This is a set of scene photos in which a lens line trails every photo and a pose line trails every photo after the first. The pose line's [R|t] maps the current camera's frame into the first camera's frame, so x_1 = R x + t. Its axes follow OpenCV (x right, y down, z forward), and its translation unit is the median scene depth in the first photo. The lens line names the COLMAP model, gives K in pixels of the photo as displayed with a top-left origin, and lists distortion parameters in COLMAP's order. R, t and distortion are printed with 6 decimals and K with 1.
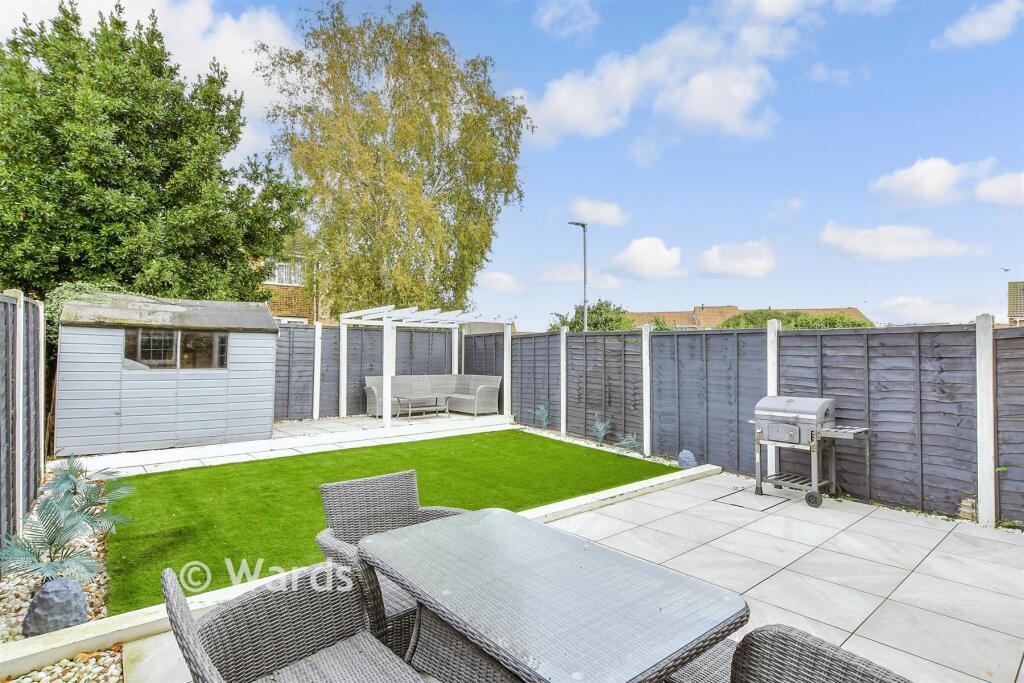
lens RADIAL K [[531.9, 0, 508.9], [0, 531.9, 345.7], [0, 0, 1]] dist [-0.007857, -0.000328]
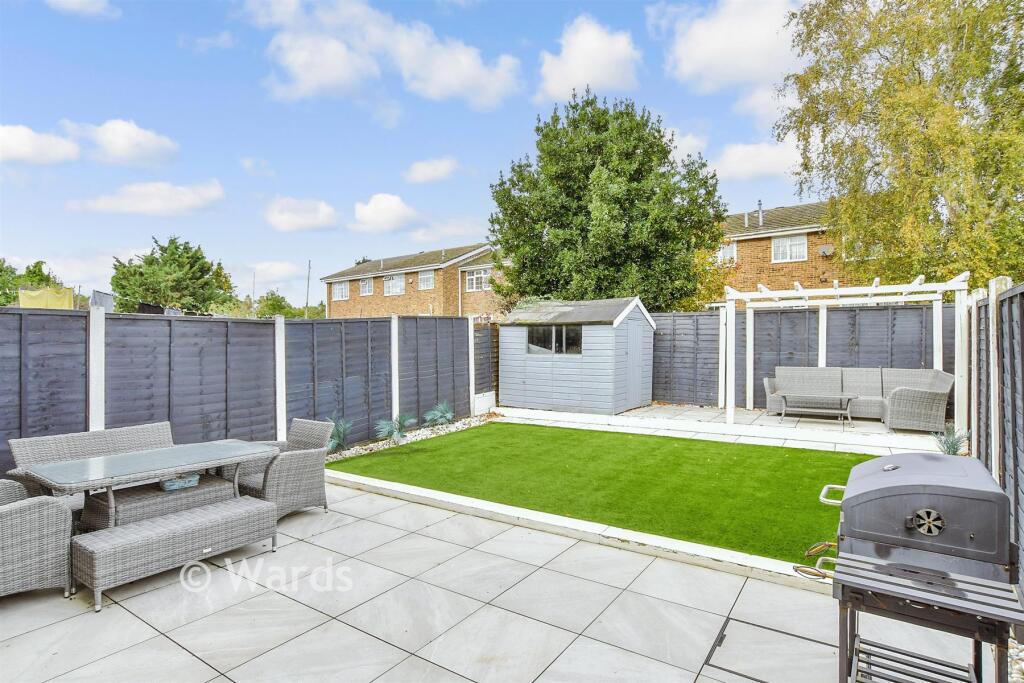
lens RADIAL K [[531.9, 0, 510.6], [0, 531.9, 342.6], [0, 0, 1]] dist [-0.007857, -0.000328]
pose [[0.265871, -0.000987, -0.964008, 0.668001], [0.025342, 0.999661, 0.005966, 0.004172], [0.963676, -0.026016, 0.265806, 0.516865]]
